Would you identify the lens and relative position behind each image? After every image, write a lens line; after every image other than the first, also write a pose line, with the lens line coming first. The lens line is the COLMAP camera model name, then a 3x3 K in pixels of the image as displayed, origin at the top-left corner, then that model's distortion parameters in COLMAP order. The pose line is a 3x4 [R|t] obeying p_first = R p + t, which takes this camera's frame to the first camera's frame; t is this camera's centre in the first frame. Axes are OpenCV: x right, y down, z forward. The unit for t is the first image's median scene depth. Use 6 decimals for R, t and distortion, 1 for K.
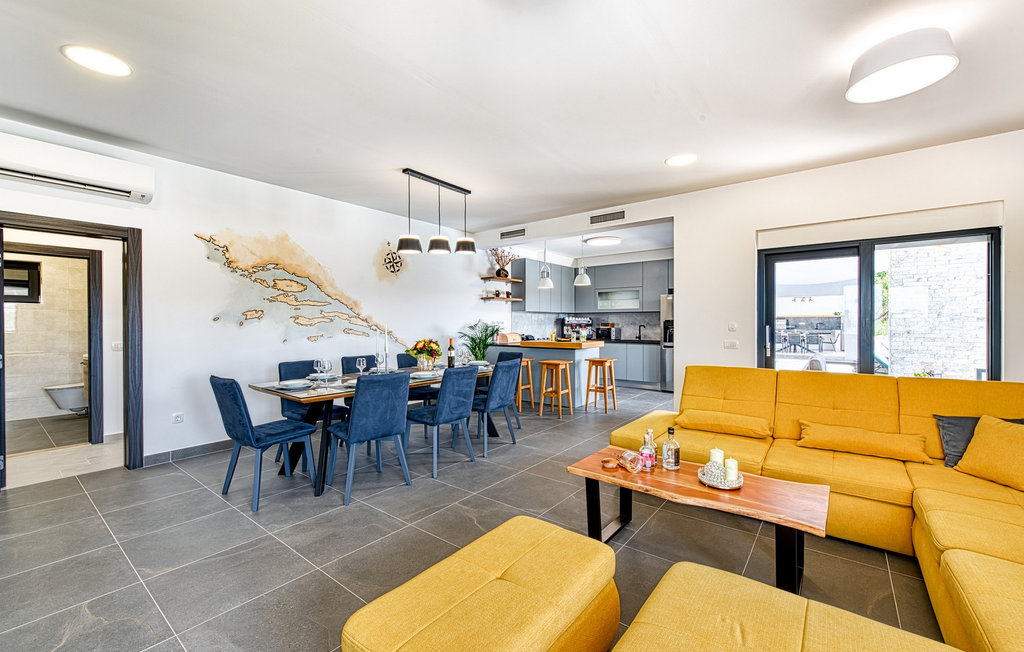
lens RADIAL K [[412.3, 0, 512.0], [0, 412.3, 326.0], [0, 0, 1]] dist [-0.000338, -0.000295]
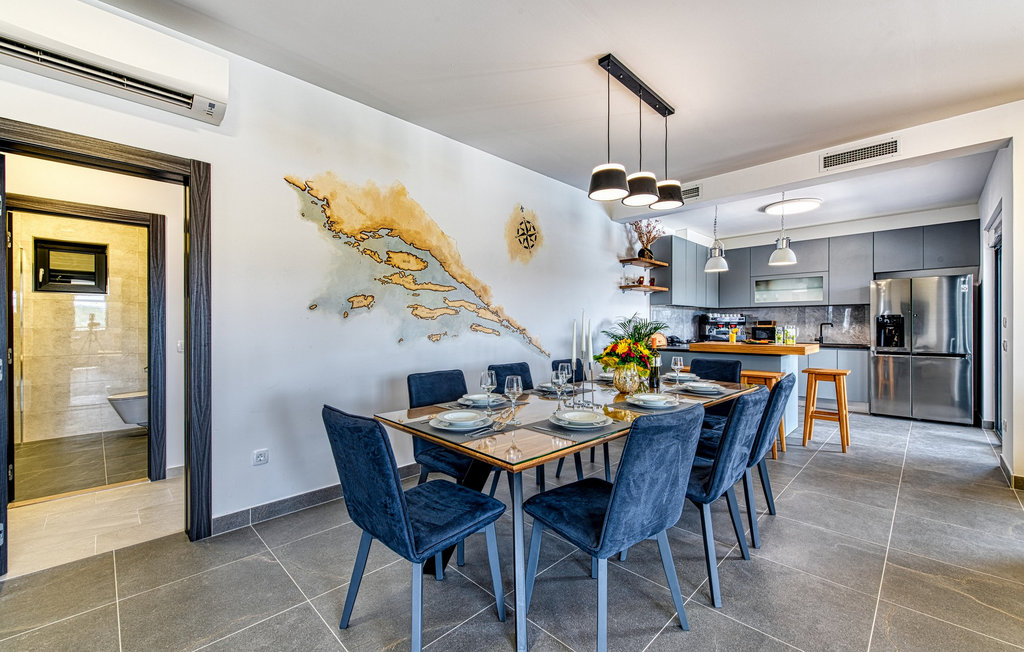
lens RADIAL K [[416.4, 0, 509.6], [0, 416.4, 327.3], [0, 0, 1]] dist [0.001901, 0.000151]
pose [[0.991252, 0.001604, -0.131972, -0.271613], [-0.001958, 0.999995, -0.002556, 0.014981], [0.131967, 0.002792, 0.991250, 0.323757]]
